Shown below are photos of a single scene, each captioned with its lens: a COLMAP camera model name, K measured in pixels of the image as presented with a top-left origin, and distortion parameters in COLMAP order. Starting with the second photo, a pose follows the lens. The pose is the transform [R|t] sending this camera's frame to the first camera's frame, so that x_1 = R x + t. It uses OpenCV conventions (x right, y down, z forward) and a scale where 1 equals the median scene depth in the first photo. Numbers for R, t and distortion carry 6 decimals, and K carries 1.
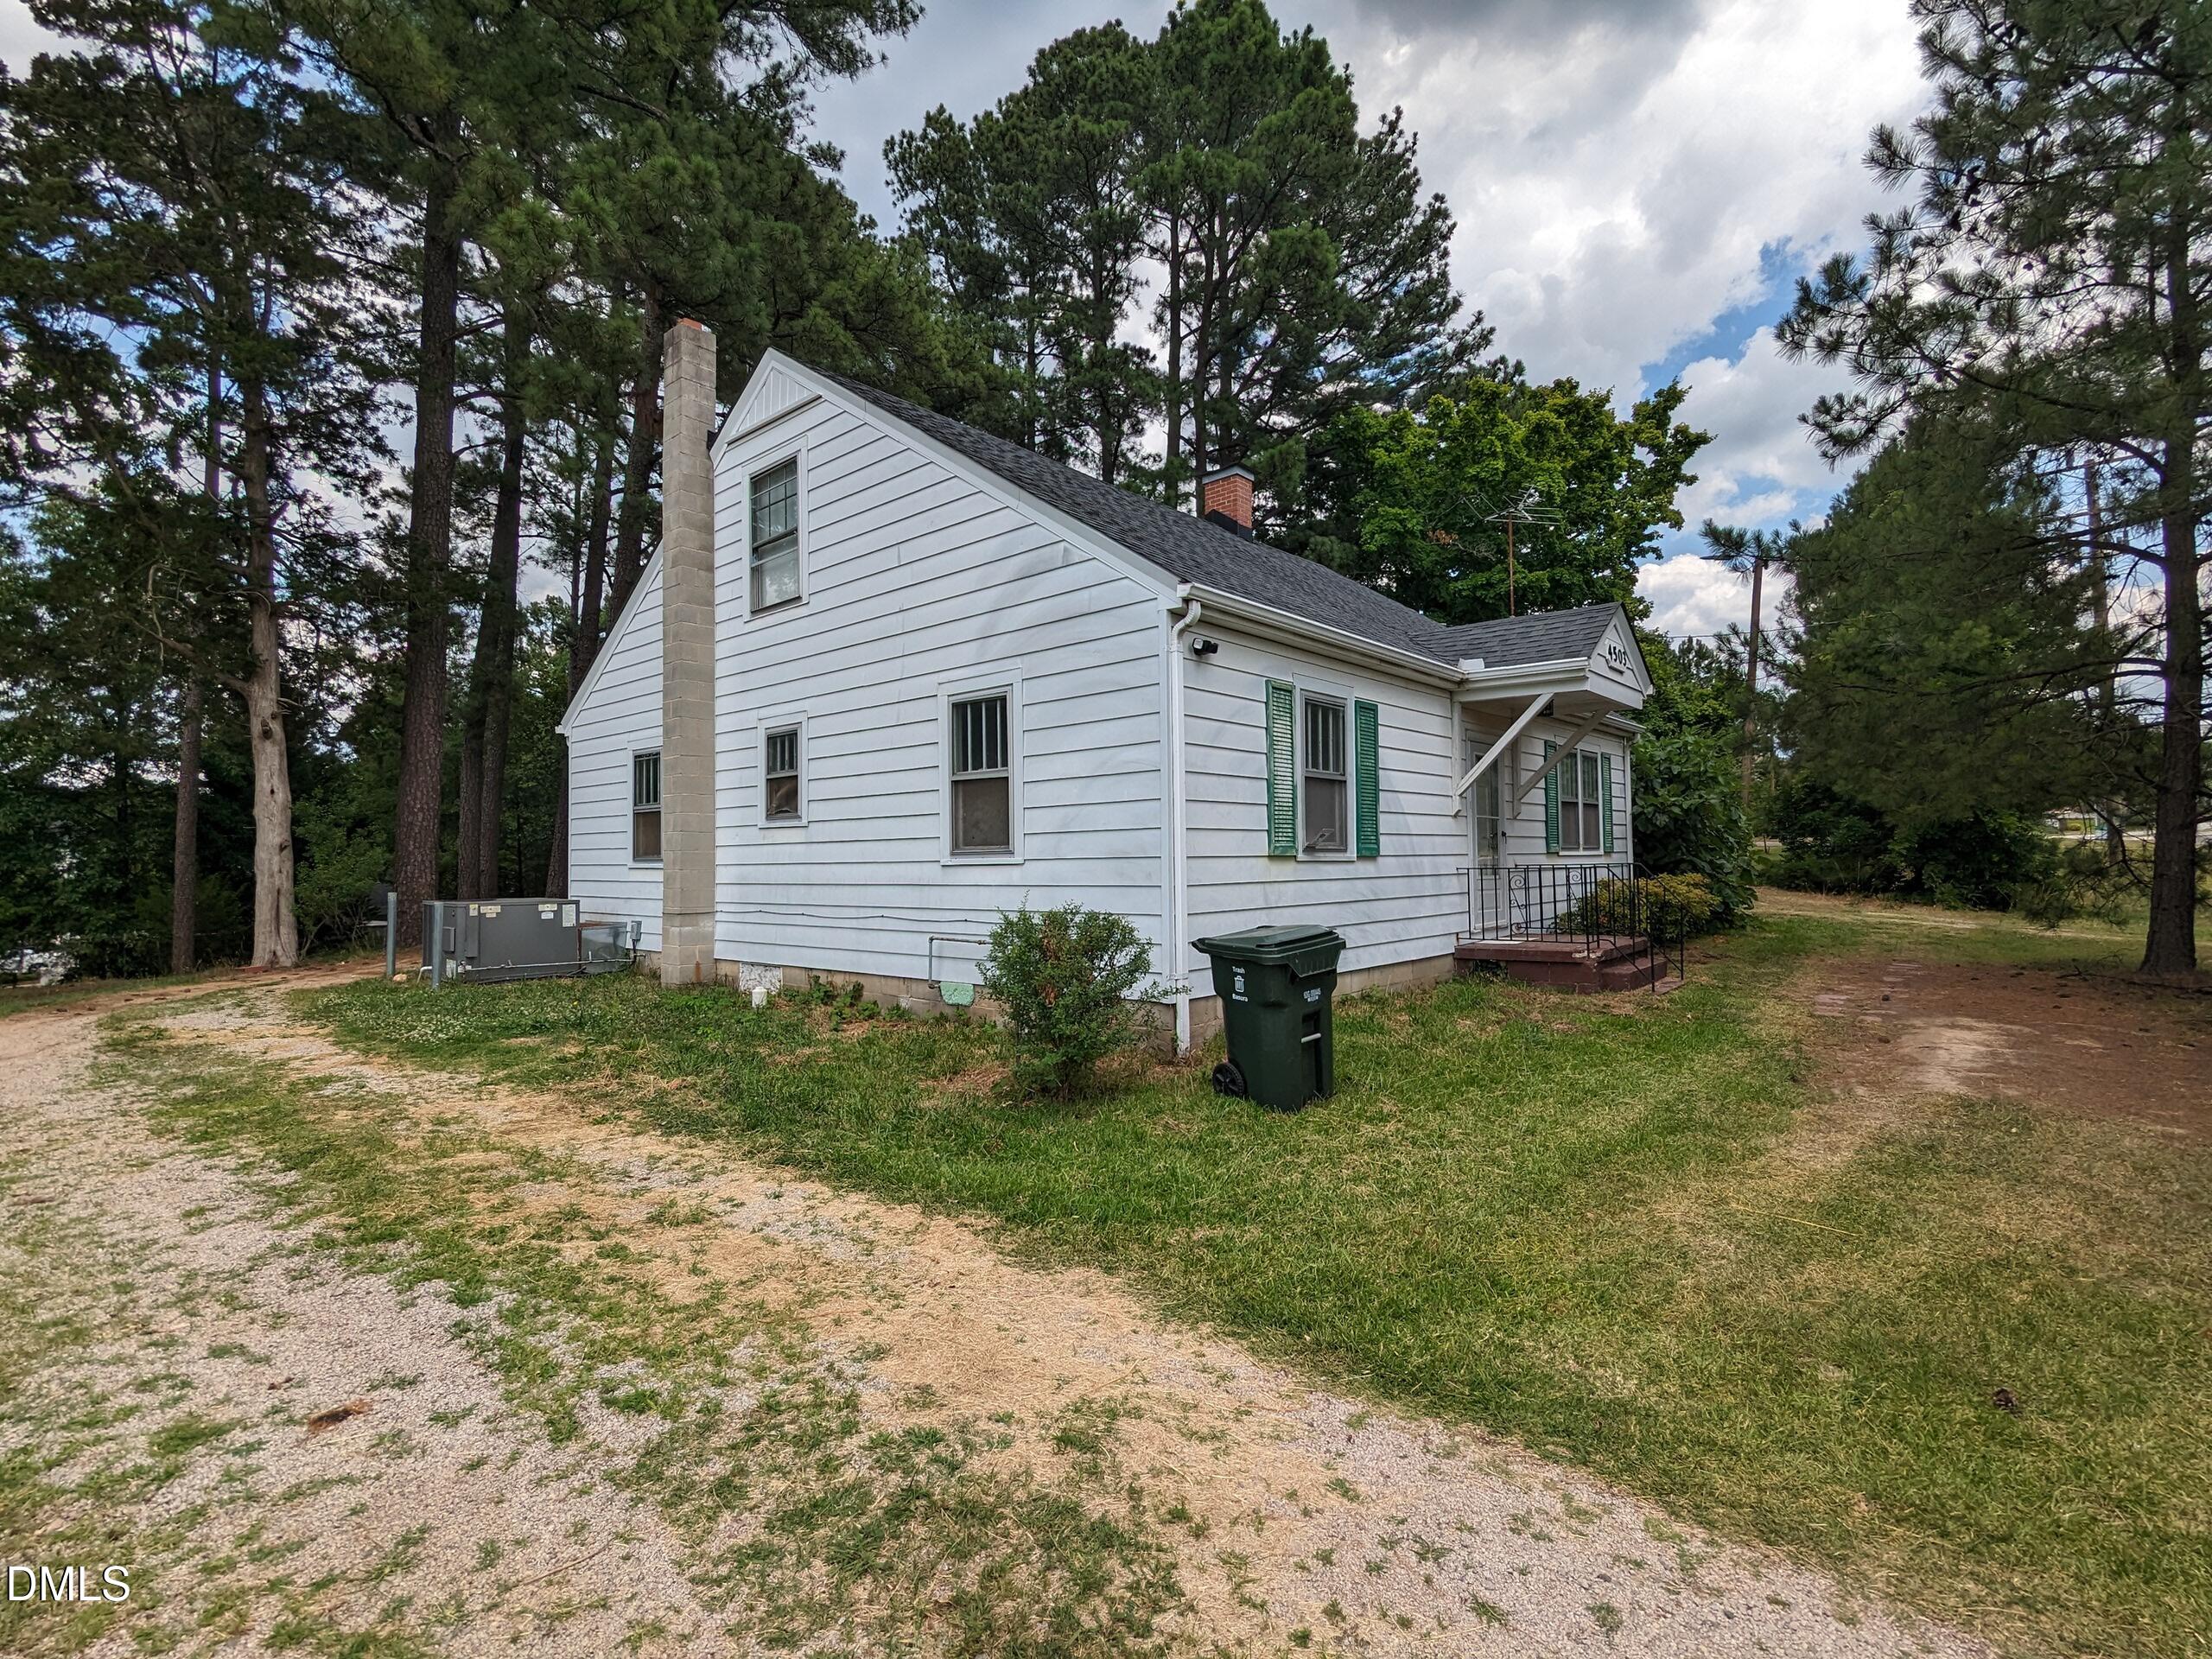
lens RADIAL K [[1044.9, 0, 1106.0], [0, 1044.9, 829.5], [0, 0, 1]] dist [-0.001463, -0.000226]
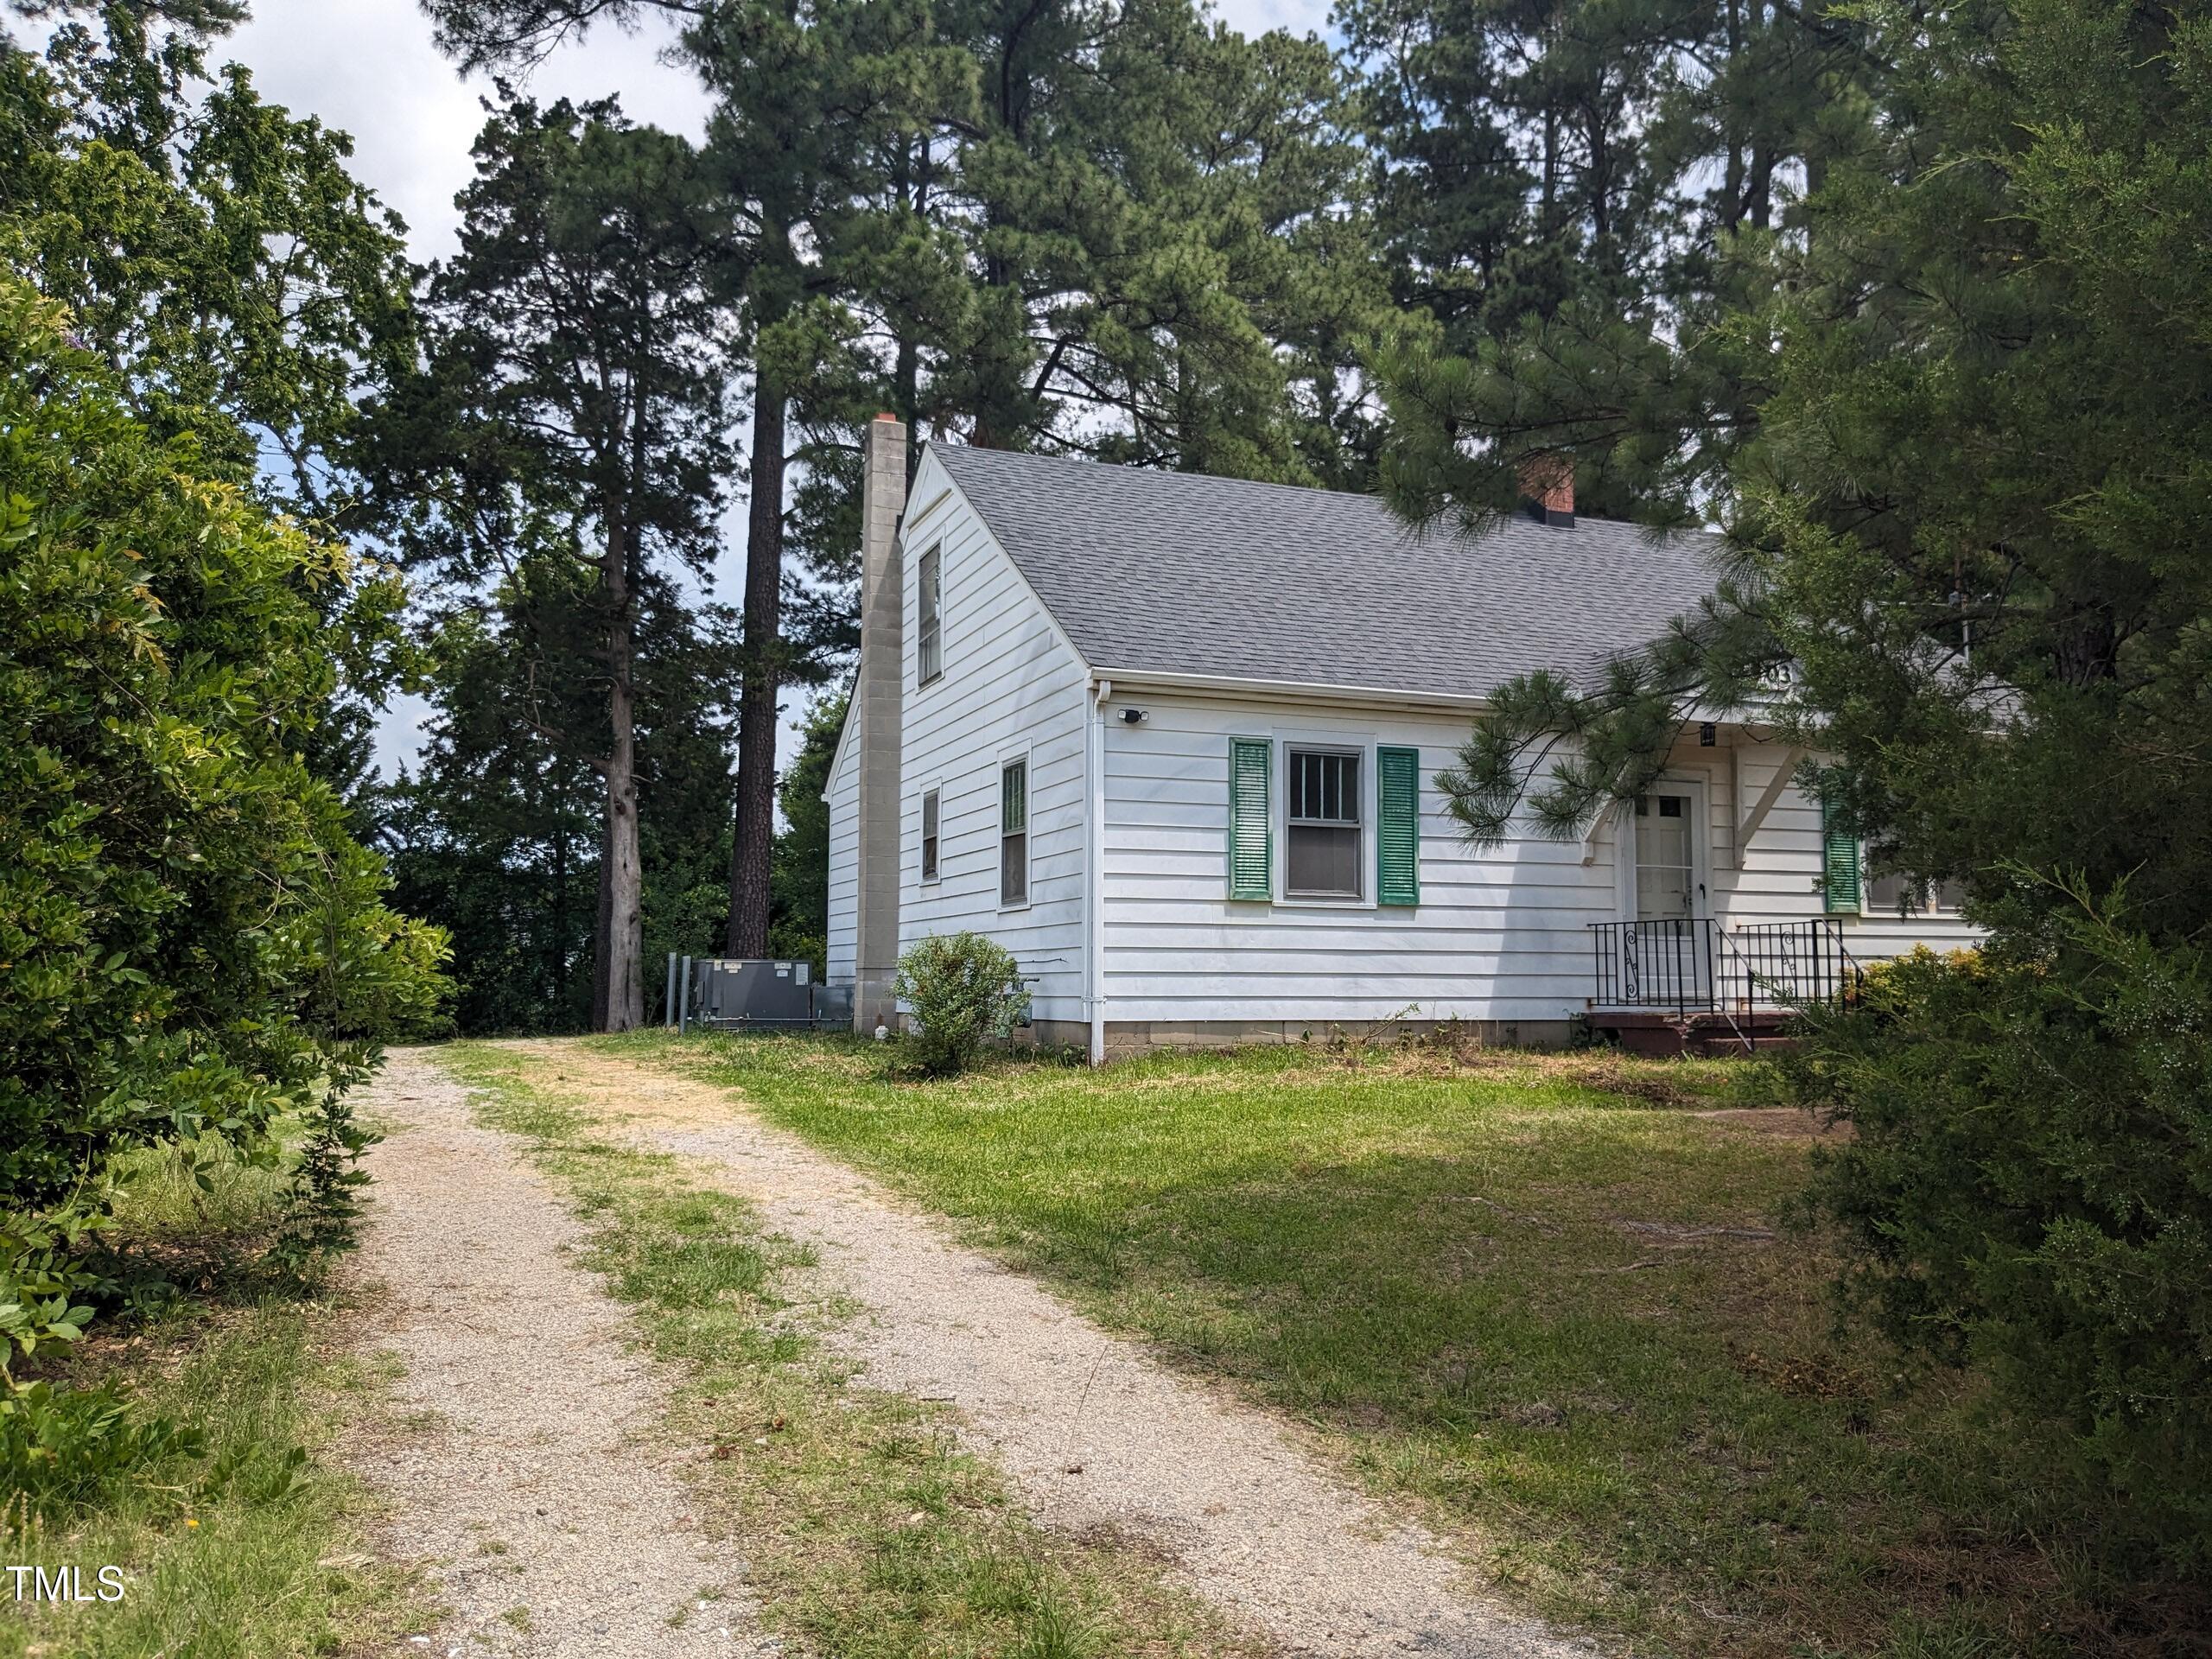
lens RADIAL K [[1643.9, 0, 1106.0], [0, 1643.9, 829.5], [0, 0, 1]] dist [0.003275, -0.025808]
pose [[0.897132, -0.025337, -0.441036, 0.540794], [0.000333, 0.998392, -0.056679, 0.032772], [0.441763, 0.050701, 0.895698, -0.389619]]
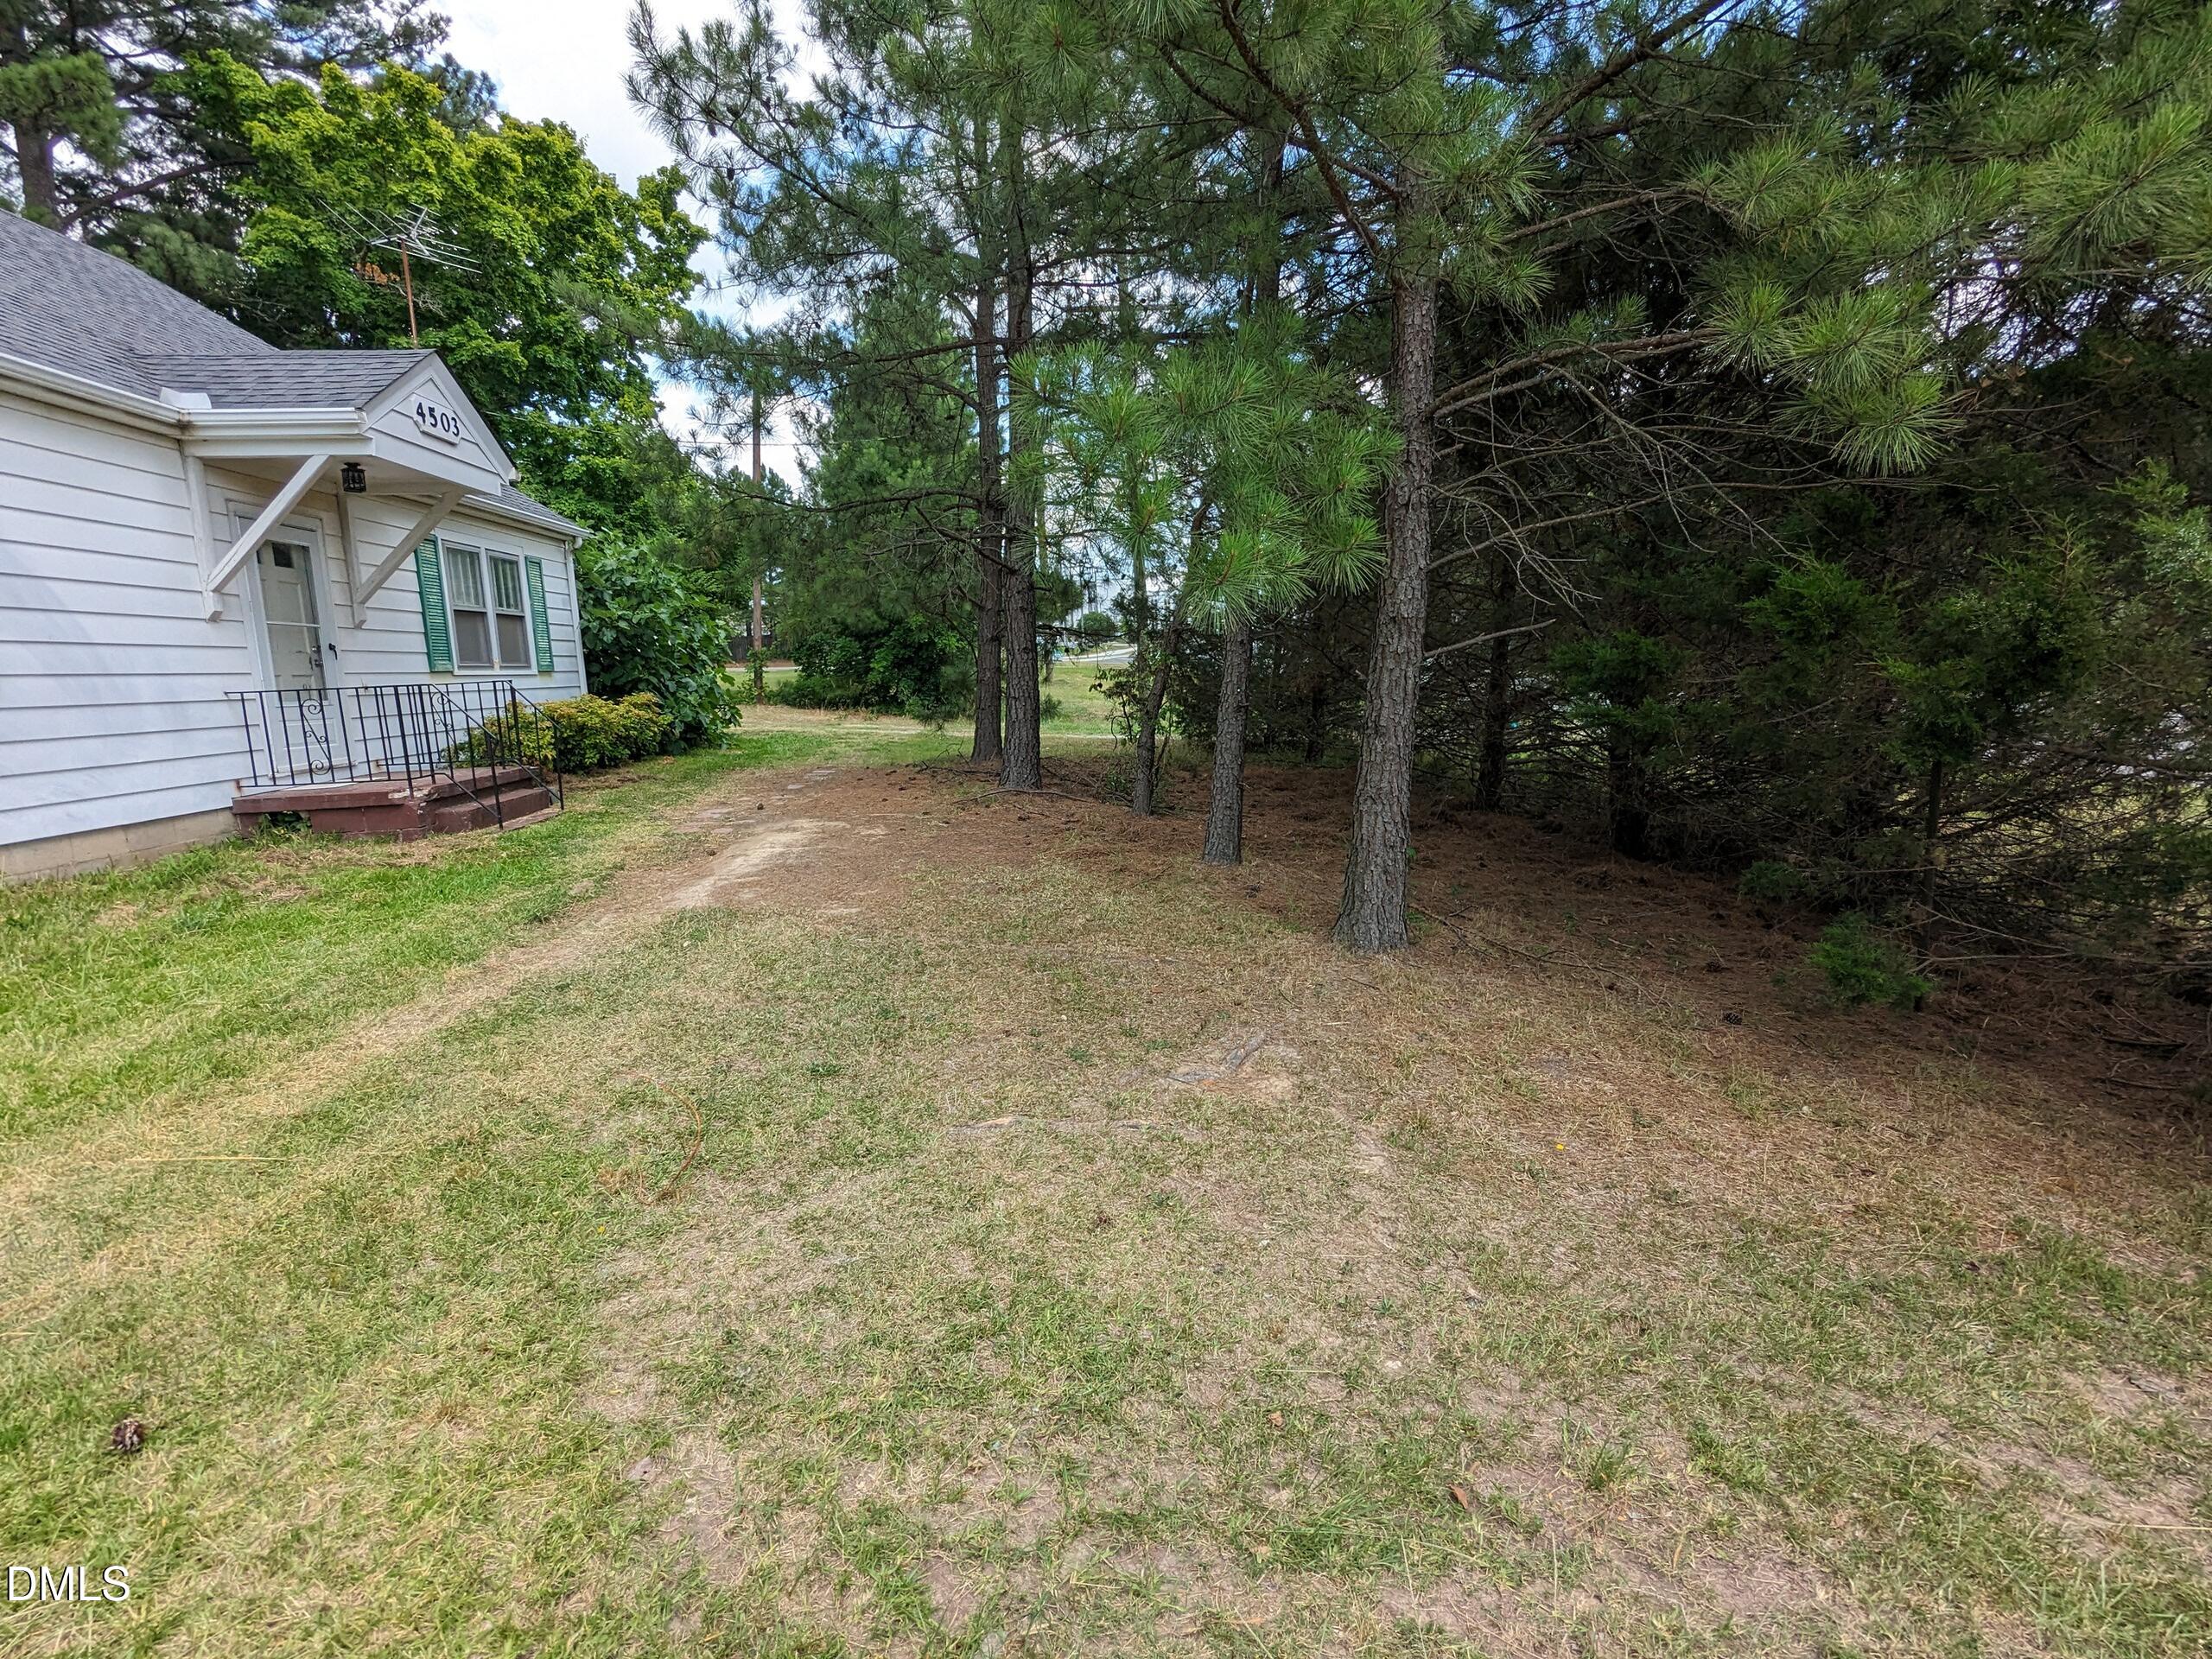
lens RADIAL K [[1044.9, 0, 1106.0], [0, 1044.9, 829.5], [0, 0, 1]] dist [-0.001463, -0.000226]
pose [[0.710101, -0.120568, 0.693700, 0.236113], [0.007104, 0.986407, 0.164169, 0.014873], [-0.704064, -0.111649, 0.701305, 0.034282]]
